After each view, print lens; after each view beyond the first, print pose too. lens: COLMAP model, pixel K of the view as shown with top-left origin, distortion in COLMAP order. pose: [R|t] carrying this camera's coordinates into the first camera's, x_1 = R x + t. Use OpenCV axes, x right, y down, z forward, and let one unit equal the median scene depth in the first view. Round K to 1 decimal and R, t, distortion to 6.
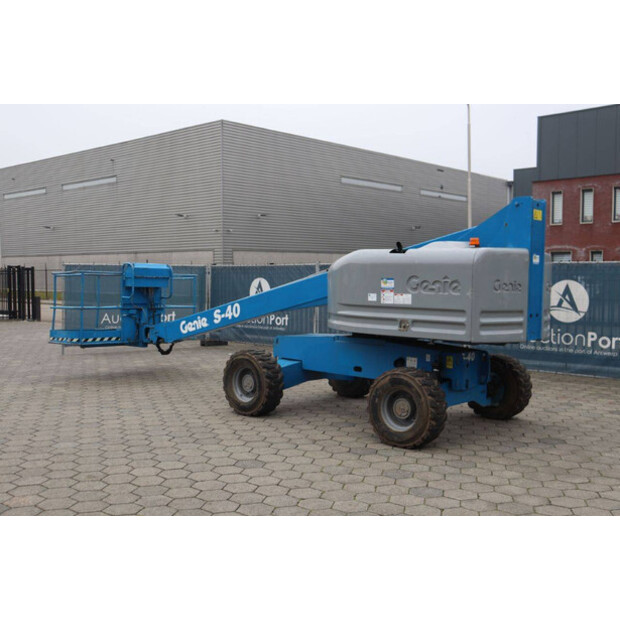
lens RADIAL K [[696.4, 0, 314.7], [0, 696.4, 306.7], [0, 0, 1]] dist [-0.020477, 0.000000]
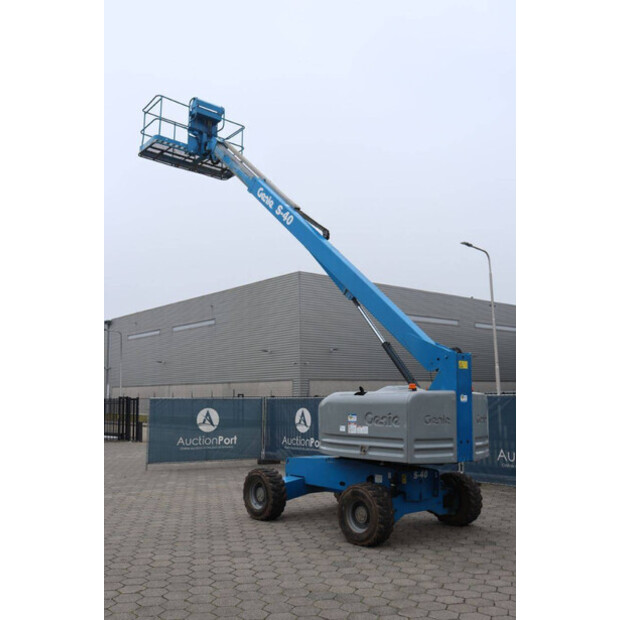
lens RADIAL K [[617.4, 0, 312.1], [0, 617.4, 304.9], [0, 0, 1]] dist [-0.062492, 0.000000]
pose [[0.990888, -0.029855, -0.131337, 0.161948], [0.003644, 0.980709, -0.195439, -0.013235], [0.134638, 0.193180, 0.971882, -0.171578]]
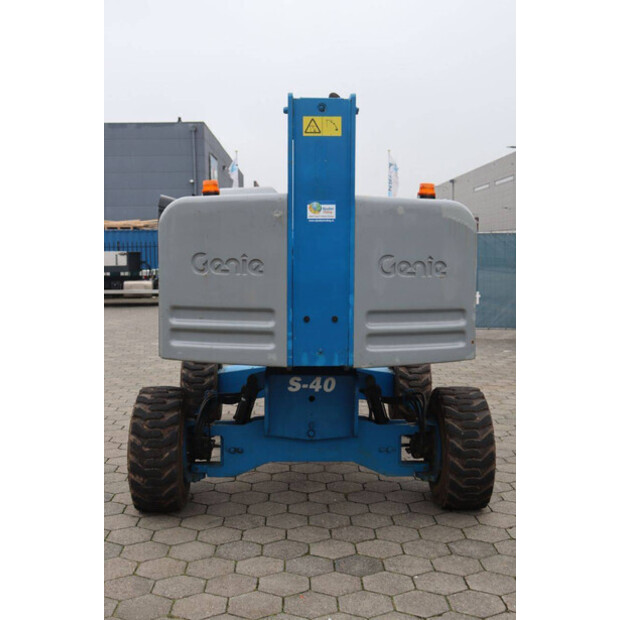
lens RADIAL K [[791.9, 0, 311.5], [0, 791.9, 310.1], [0, 0, 1]] dist [0.011734, 0.000000]
pose [[0.679138, 0.049642, -0.732330, 0.635536], [-0.022492, 0.998649, 0.046836, -0.019040], [0.733666, -0.015336, 0.679337, 0.496491]]
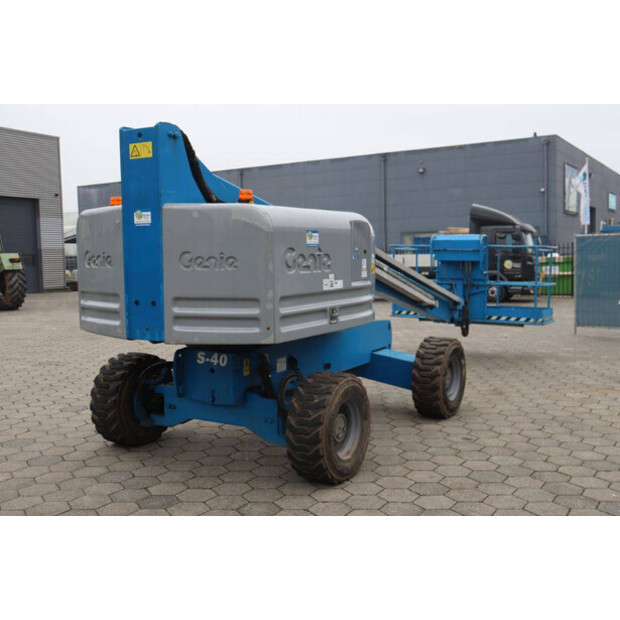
lens RADIAL K [[696.4, 0, 309.4], [0, 696.4, 308.7], [0, 0, 1]] dist [-0.020477, 0.000000]
pose [[0.176795, 0.067209, -0.981950, 0.844659], [-0.027407, 0.997615, 0.063346, -0.024271], [0.983866, 0.015713, 0.178215, 0.876937]]
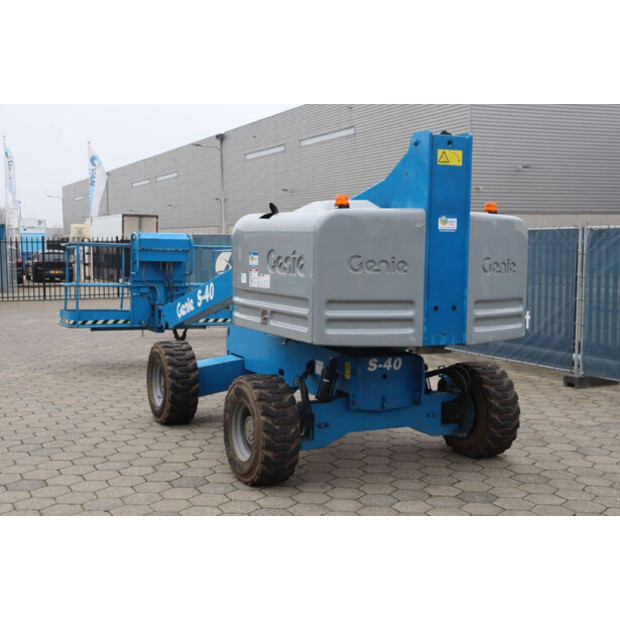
lens RADIAL K [[846.9, 0, 314.7], [0, 846.9, 306.6], [0, 0, 1]] dist [0.051157, 0.000000]
pose [[0.926167, 0.024276, -0.376332, 0.429840], [-0.013484, 0.999420, 0.031284, -0.010828], [0.376873, -0.023900, 0.925956, 0.162408]]
